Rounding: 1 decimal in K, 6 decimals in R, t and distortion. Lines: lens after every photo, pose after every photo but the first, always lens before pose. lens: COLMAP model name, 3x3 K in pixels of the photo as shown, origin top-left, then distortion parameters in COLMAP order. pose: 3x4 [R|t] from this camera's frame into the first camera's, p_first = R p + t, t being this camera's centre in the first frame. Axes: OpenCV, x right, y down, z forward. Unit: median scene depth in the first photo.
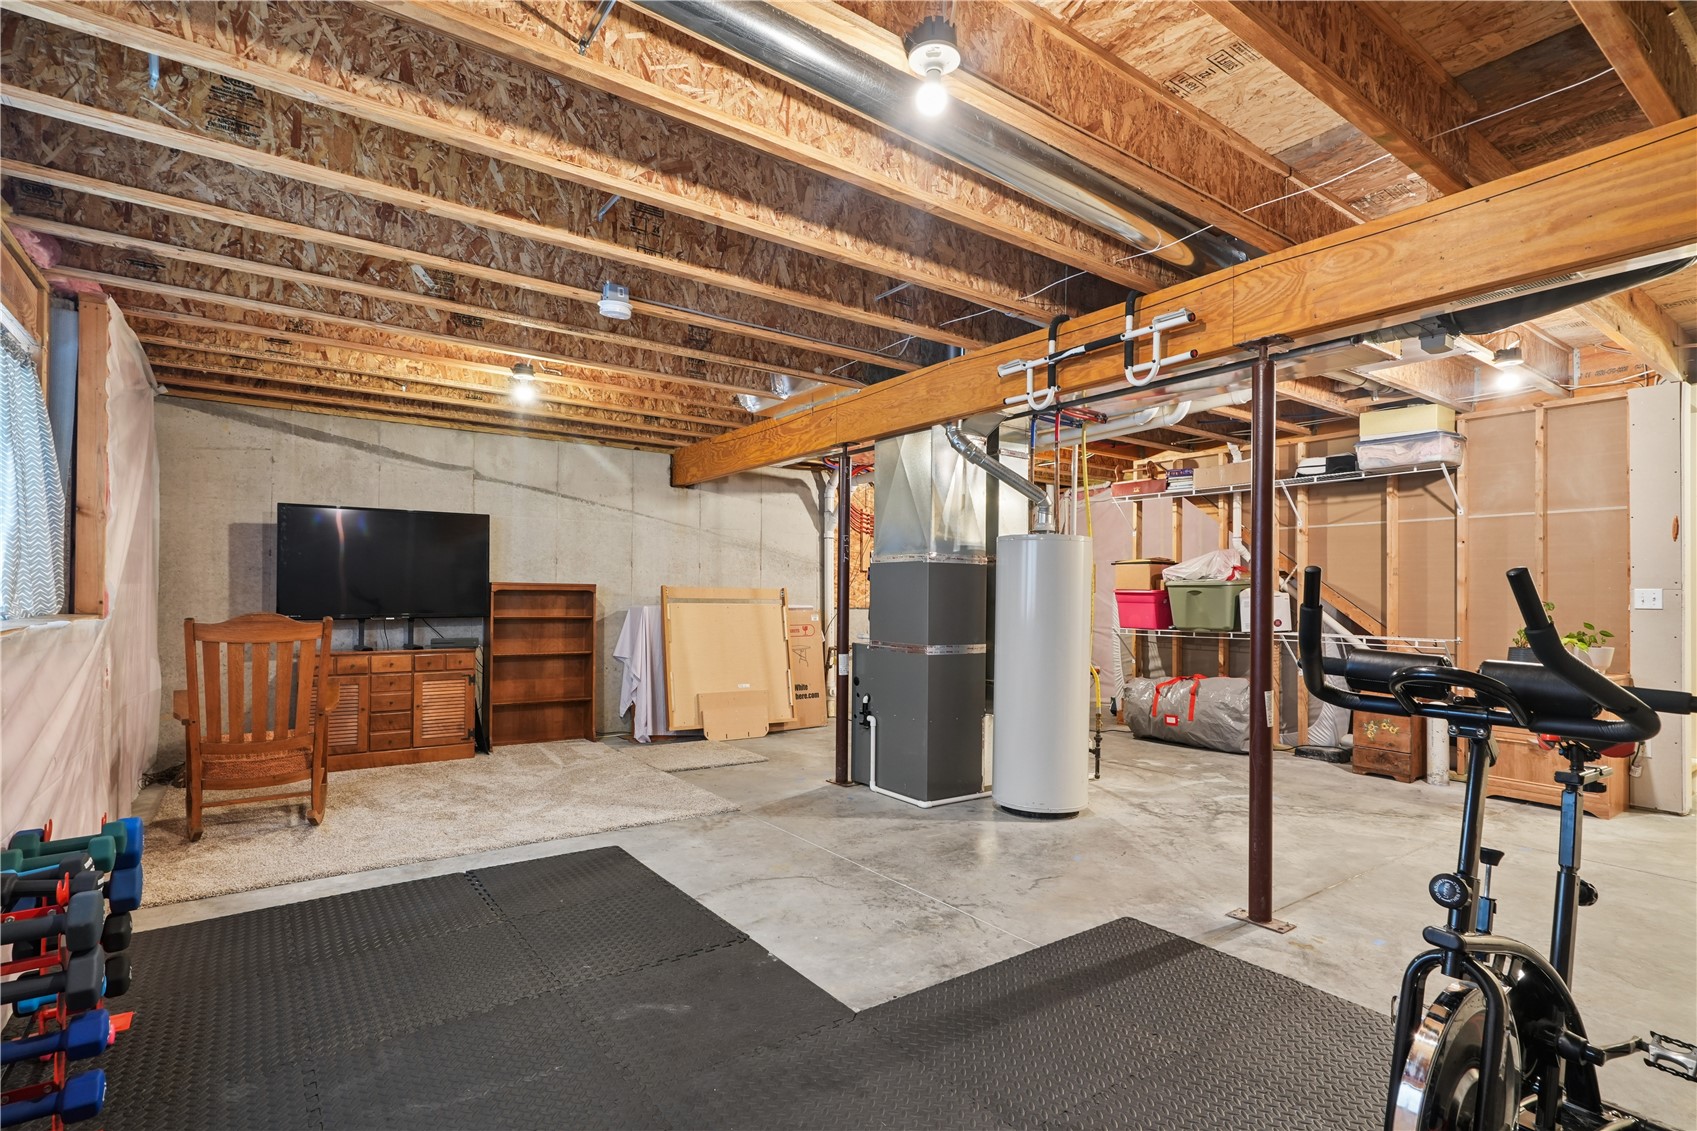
lens RADIAL K [[823.4, 0, 847.8], [0, 823.4, 583.2], [0, 0, 1]] dist [-0.000756, -0.000103]
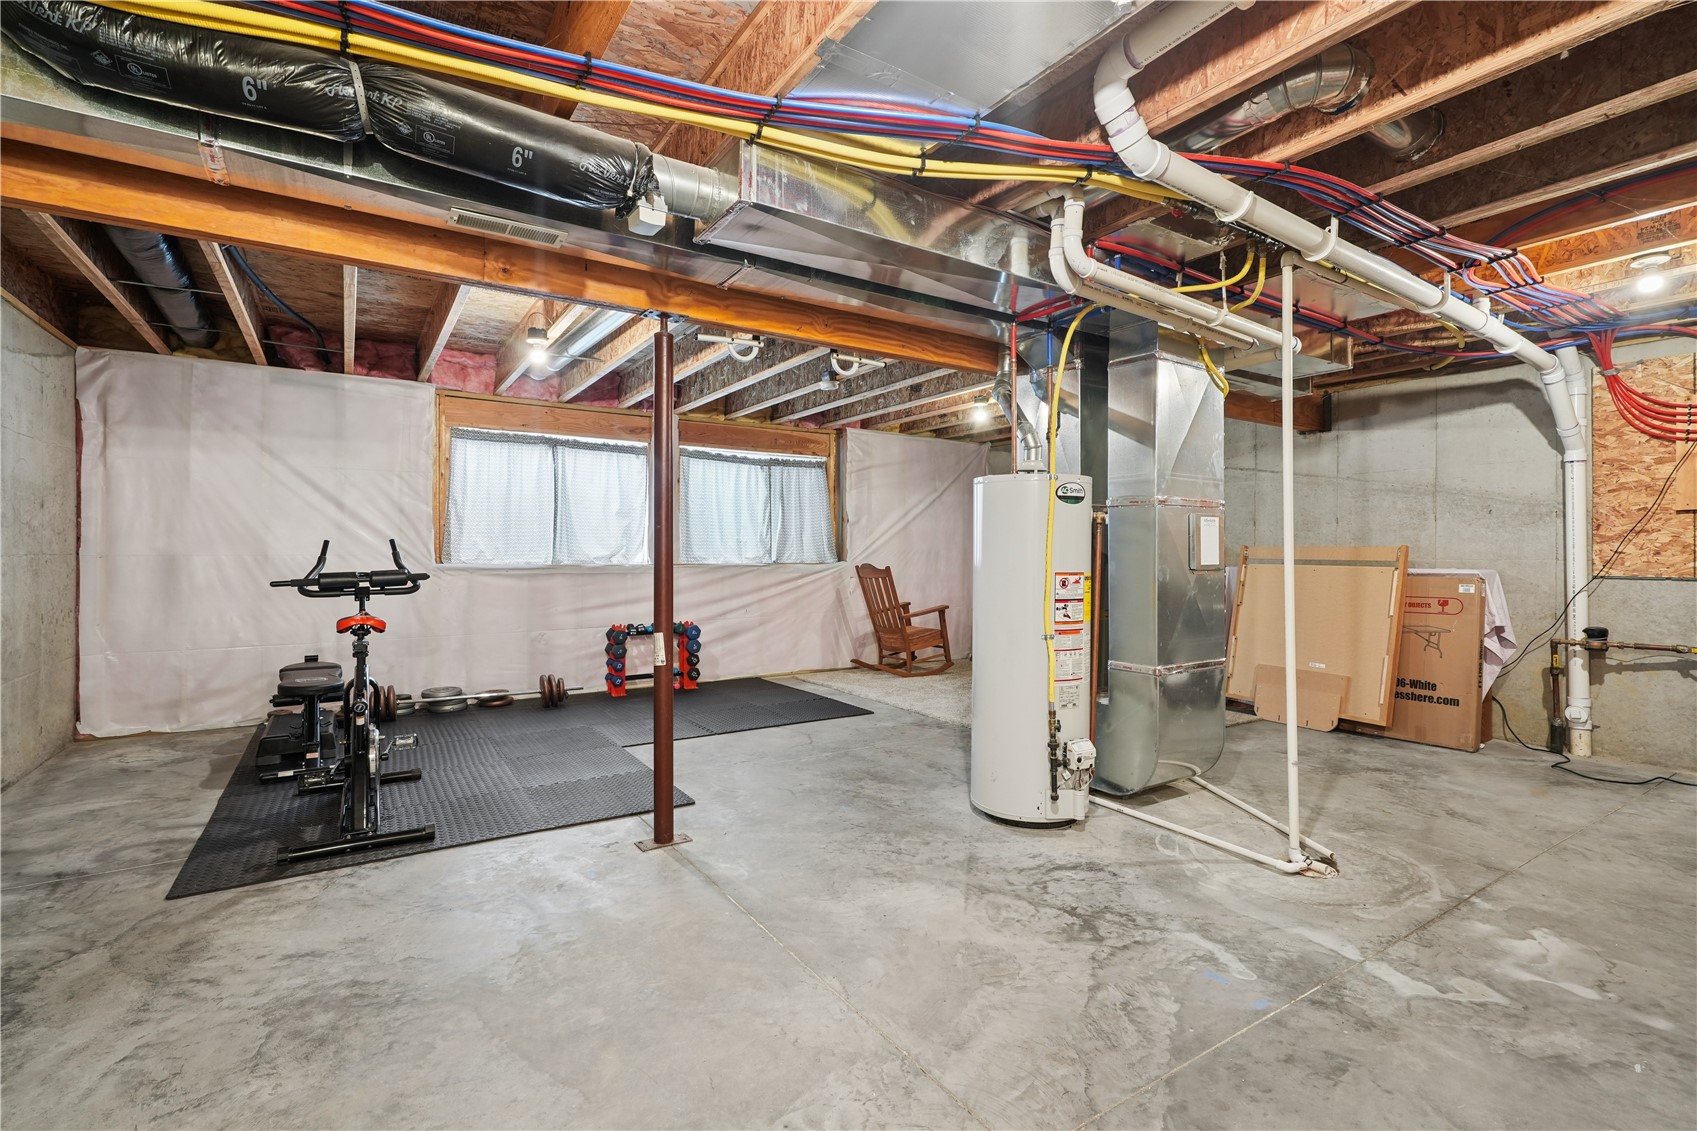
lens RADIAL K [[773.2, 0, 848.1], [0, 773.2, 557.5], [0, 0, 1]] dist [-0.001910, 0.001803]
pose [[-0.052913, -0.002901, -0.998595, 1.018618], [0.010292, 0.999941, -0.003450, 0.022127], [0.998546, -0.010460, -0.052880, 0.871151]]
